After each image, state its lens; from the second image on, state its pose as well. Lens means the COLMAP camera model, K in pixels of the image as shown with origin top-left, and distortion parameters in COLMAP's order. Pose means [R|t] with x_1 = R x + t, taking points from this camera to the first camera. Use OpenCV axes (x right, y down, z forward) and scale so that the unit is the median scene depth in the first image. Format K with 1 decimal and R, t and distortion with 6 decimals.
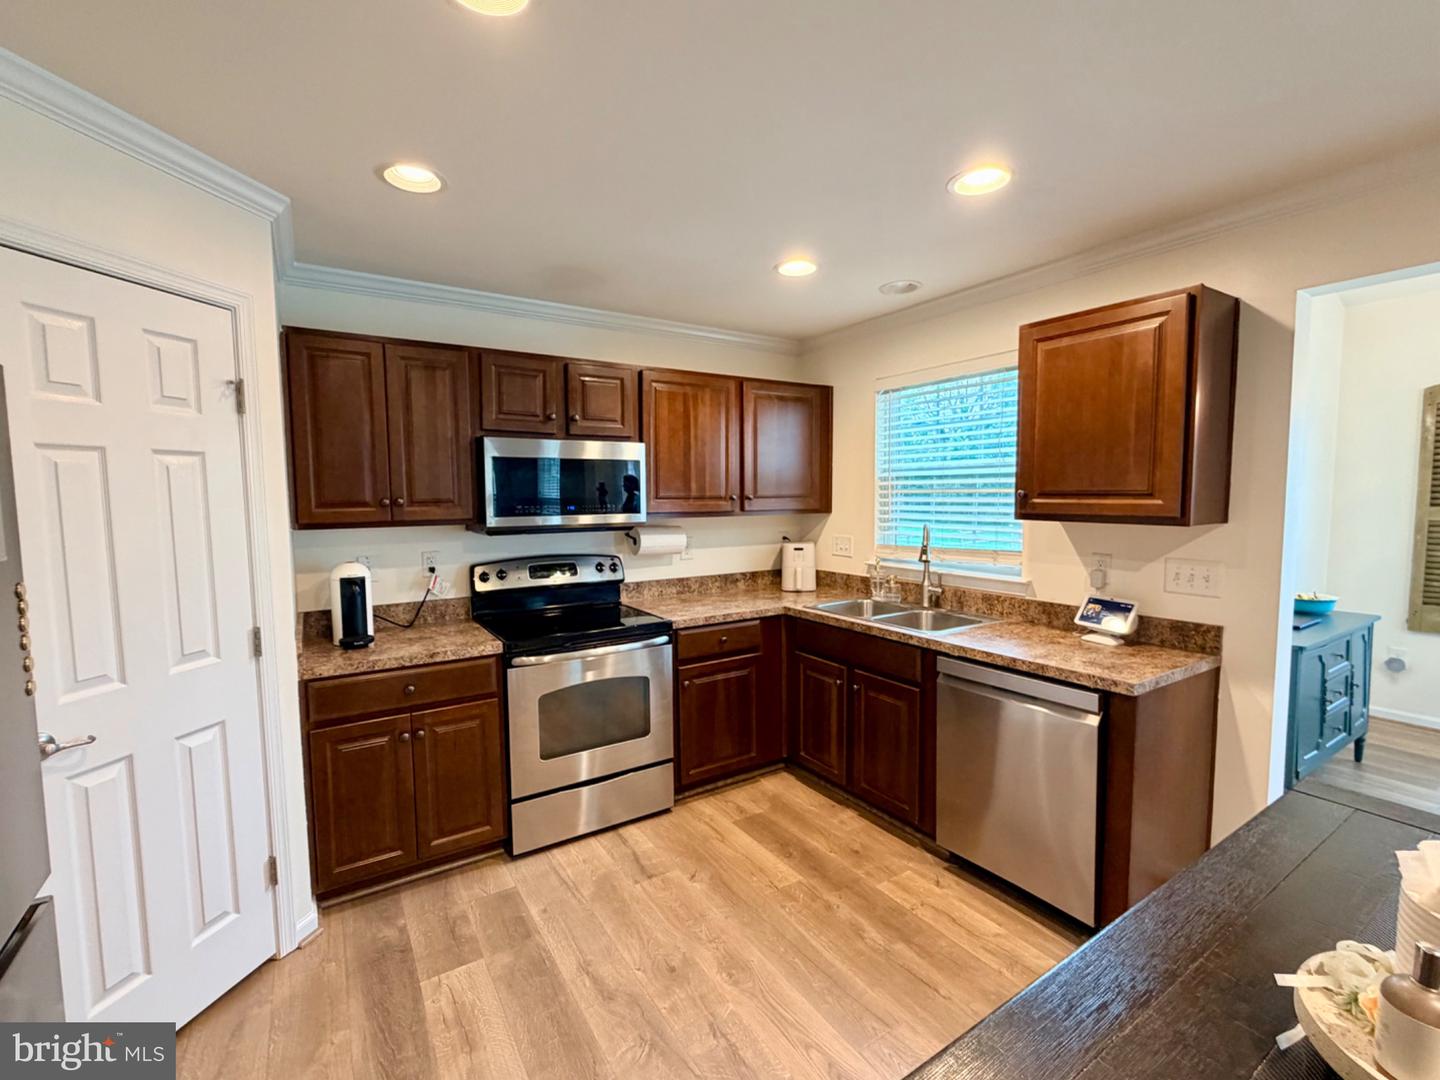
lens RADIAL K [[636.2, 0, 720.0], [0, 636.2, 540.0], [0, 0, 1]] dist [0.002648, 0.000284]
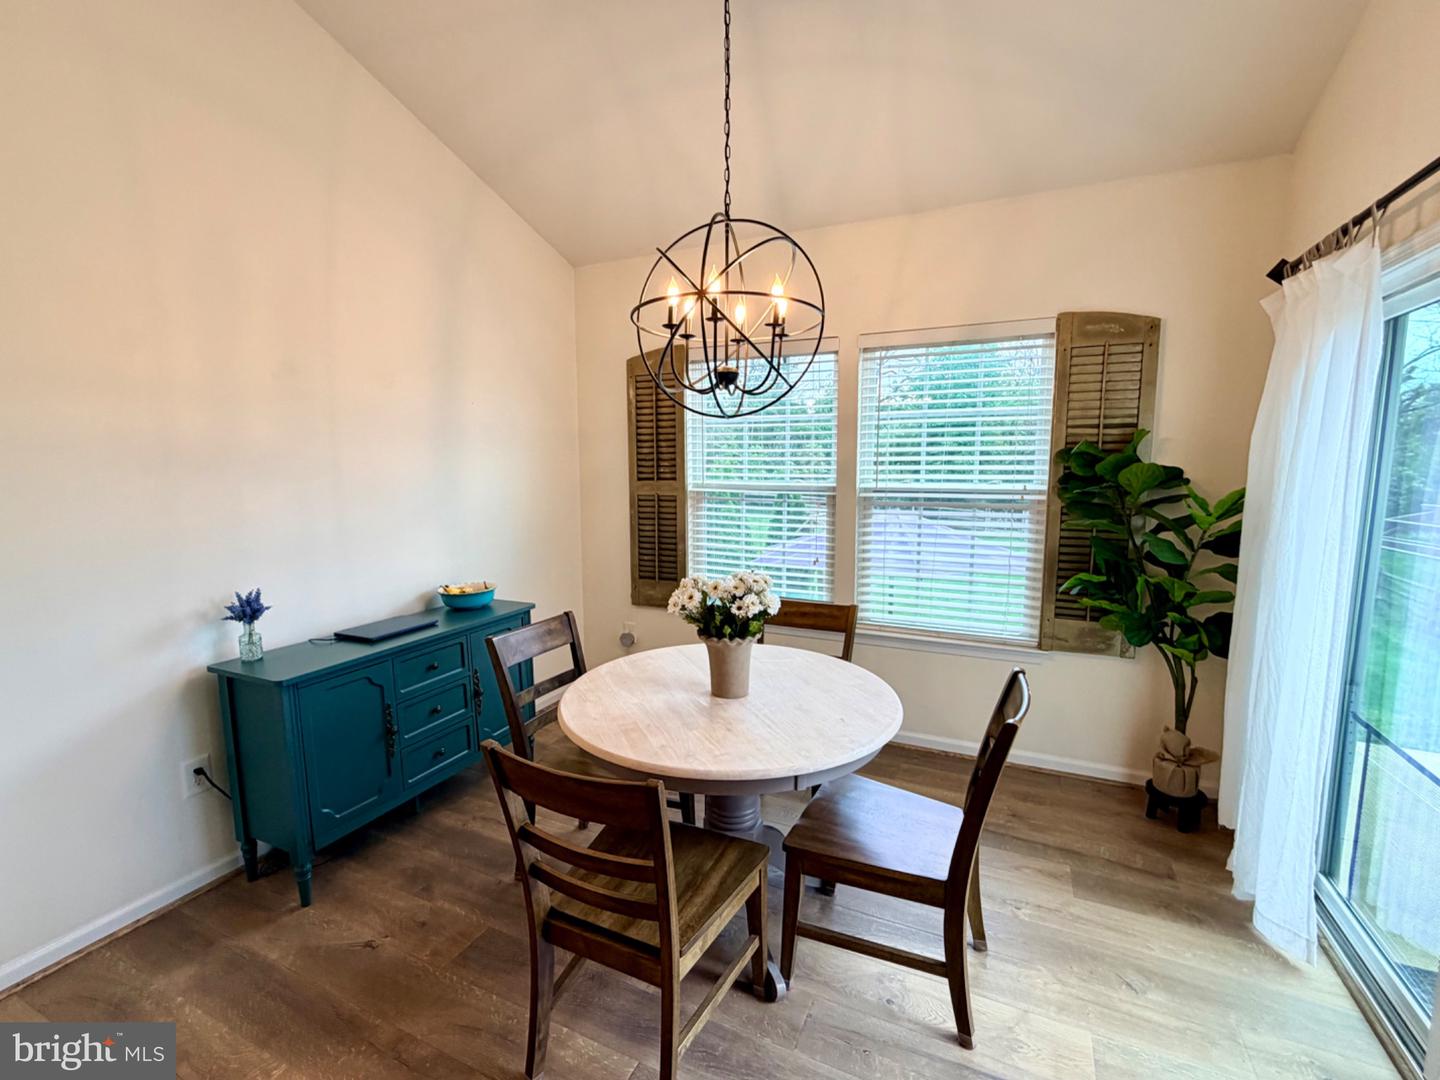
lens RADIAL K [[635.3, 0, 720.3], [0, 635.3, 540.3], [0, 0, 1]] dist [-0.000016, -0.000379]
pose [[0.844904, -0.060715, 0.531461, 0.905072], [0.036566, 0.997769, 0.055855, -0.013521], [-0.533666, -0.027759, 0.845239, 0.119050]]
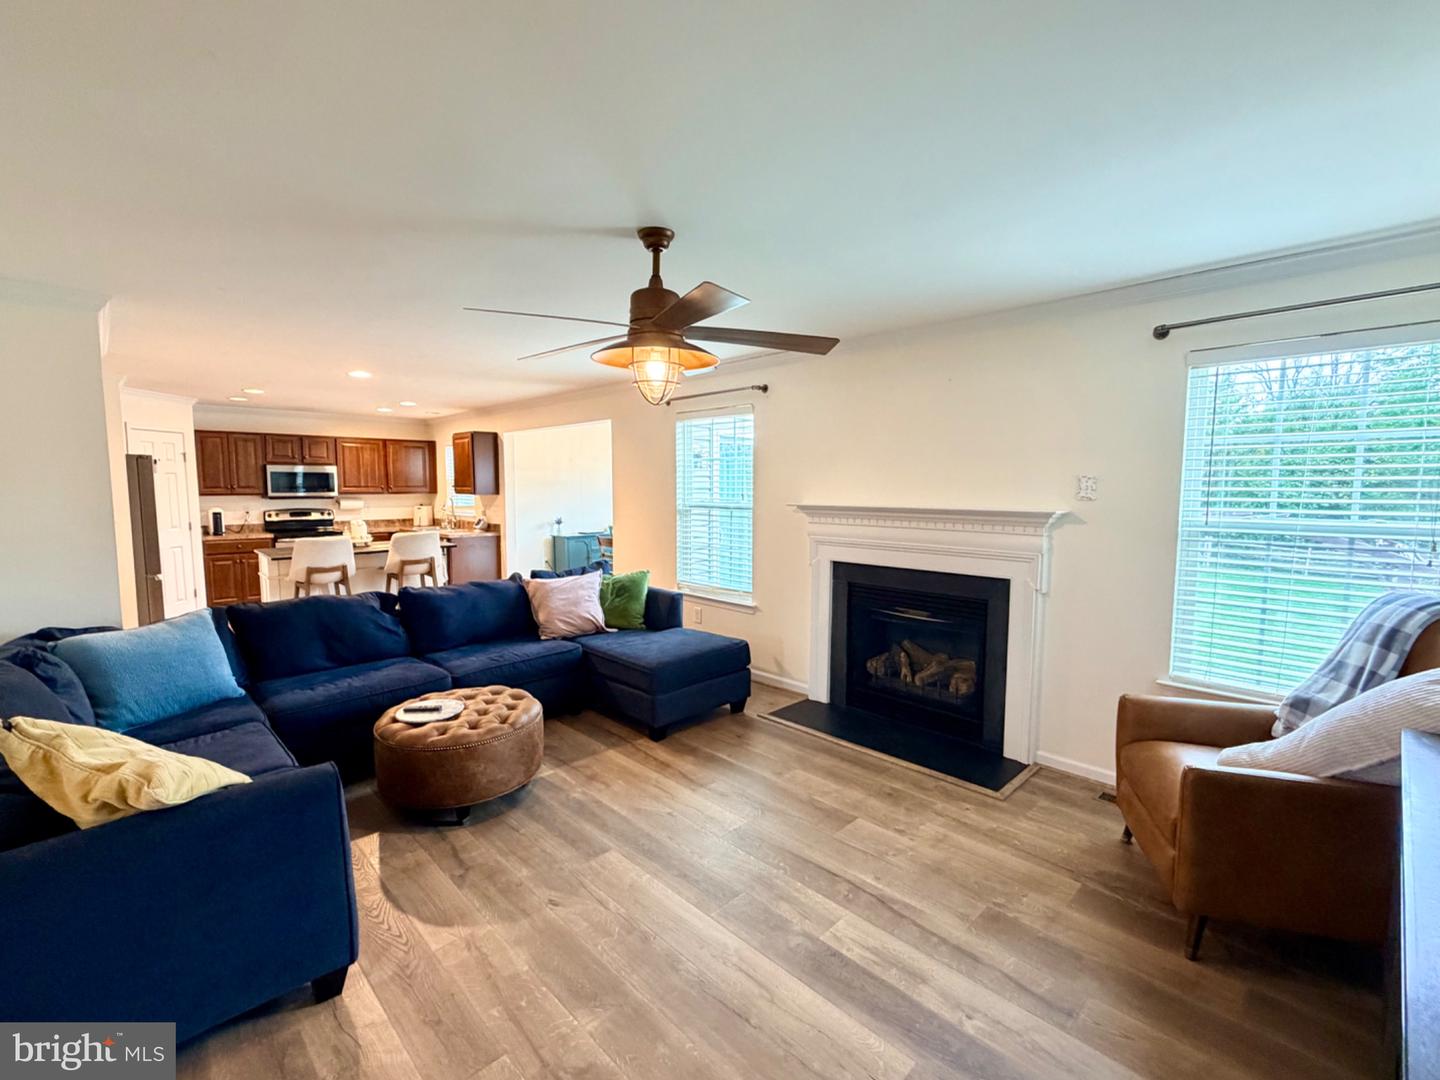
lens RADIAL K [[635.3, 0, 720.3], [0, 635.3, 540.3], [0, 0, 1]] dist [-0.000016, -0.000379]
pose [[0.980520, -0.008913, 0.196215, 0.984636], [0.006516, 0.999896, 0.012861, 0.143331], [-0.196309, -0.011332, 0.980477, -2.038877]]
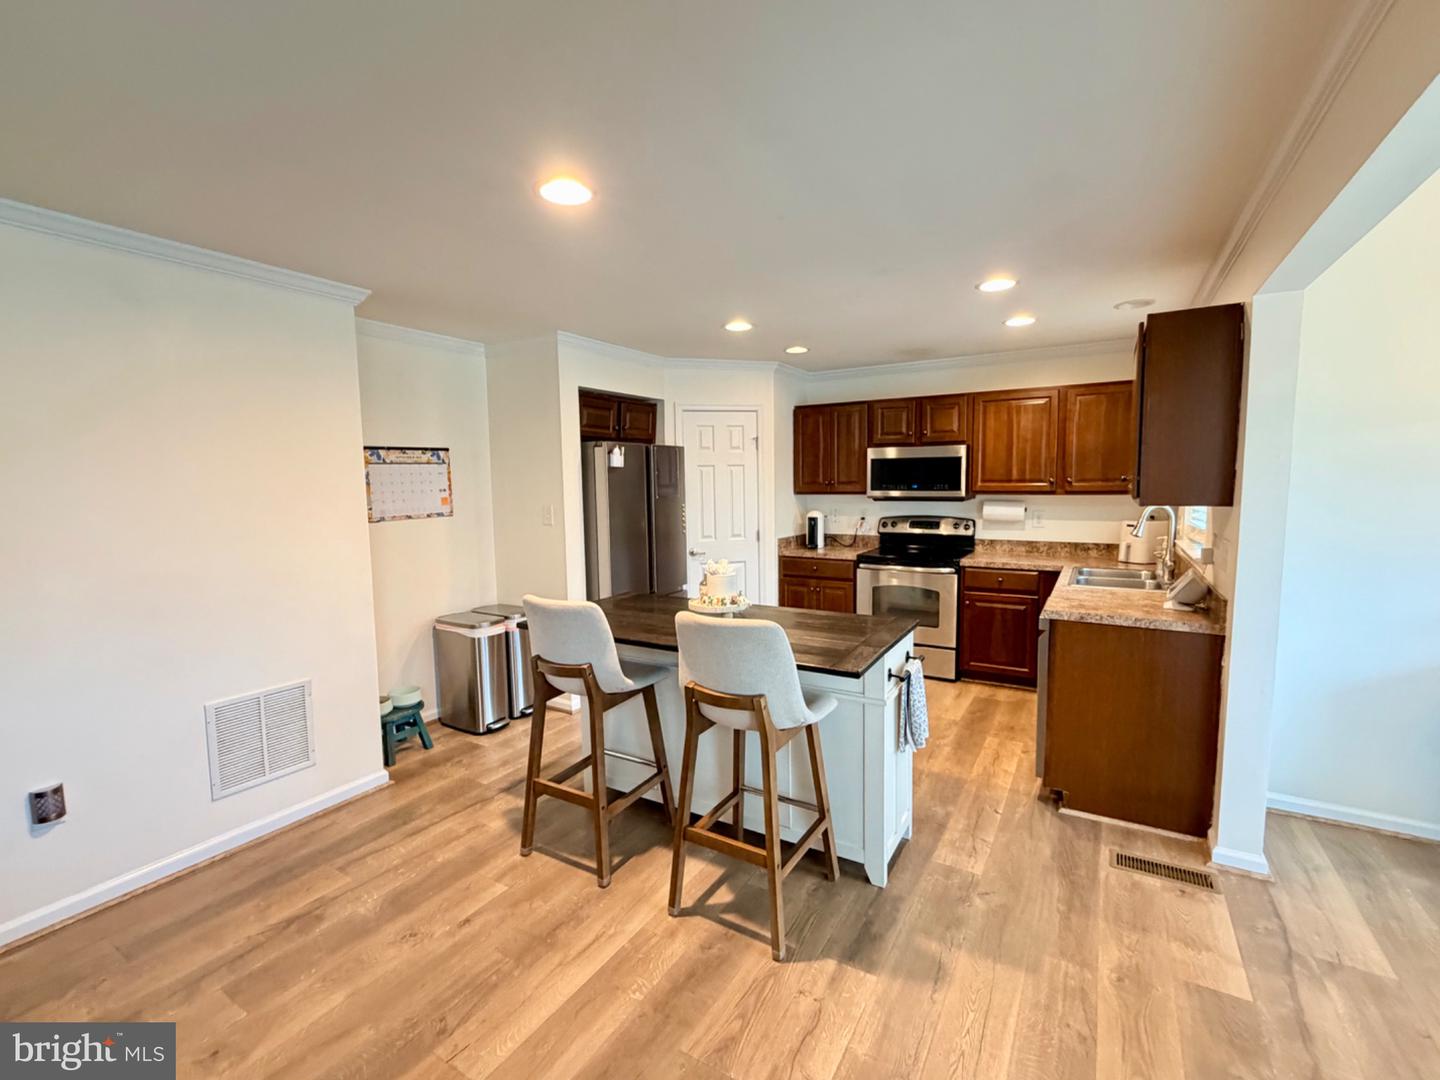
lens RADIAL K [[636.2, 0, 720.0], [0, 636.2, 540.0], [0, 0, 1]] dist [0.002648, 0.000284]
pose [[0.443851, 0.086695, -0.891897, 1.045073], [-0.056744, 0.996031, 0.068579, 0.004943], [0.894302, 0.020171, 0.447009, -0.216162]]
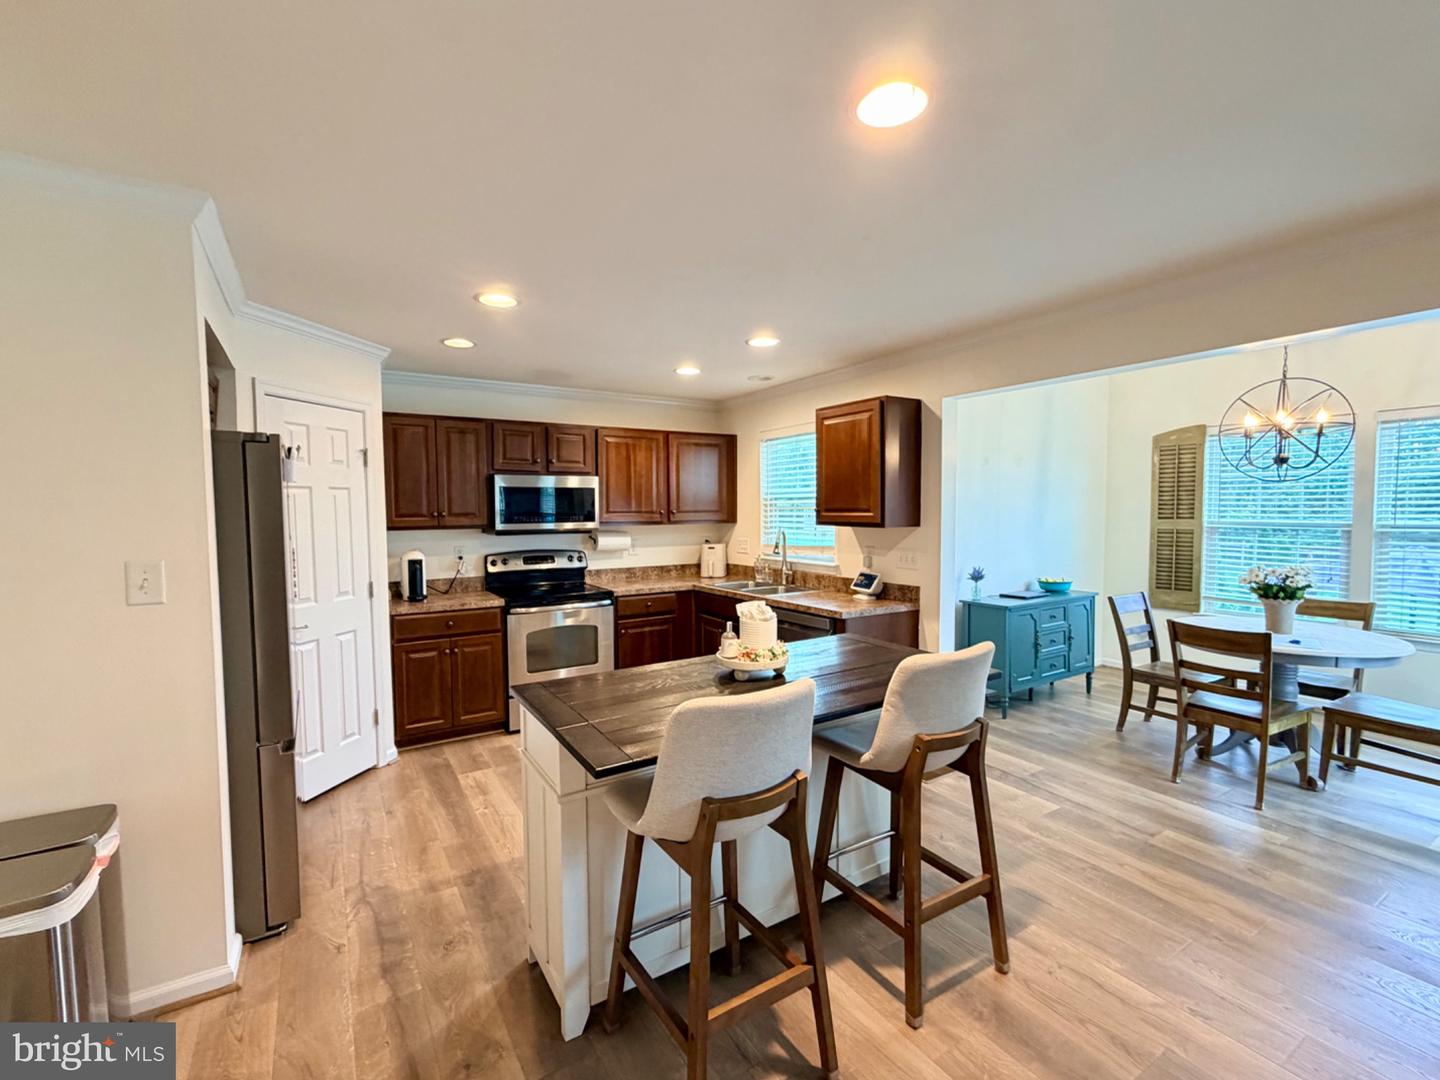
lens RADIAL K [[635.3, 0, 720.3], [0, 635.3, 540.3], [0, 0, 1]] dist [-0.000016, -0.000379]
pose [[0.999930, 0.001465, -0.011769, 0.204714], [-0.001746, 0.999714, -0.023845, 0.039939], [0.011730, 0.023864, 0.999646, -0.555916]]
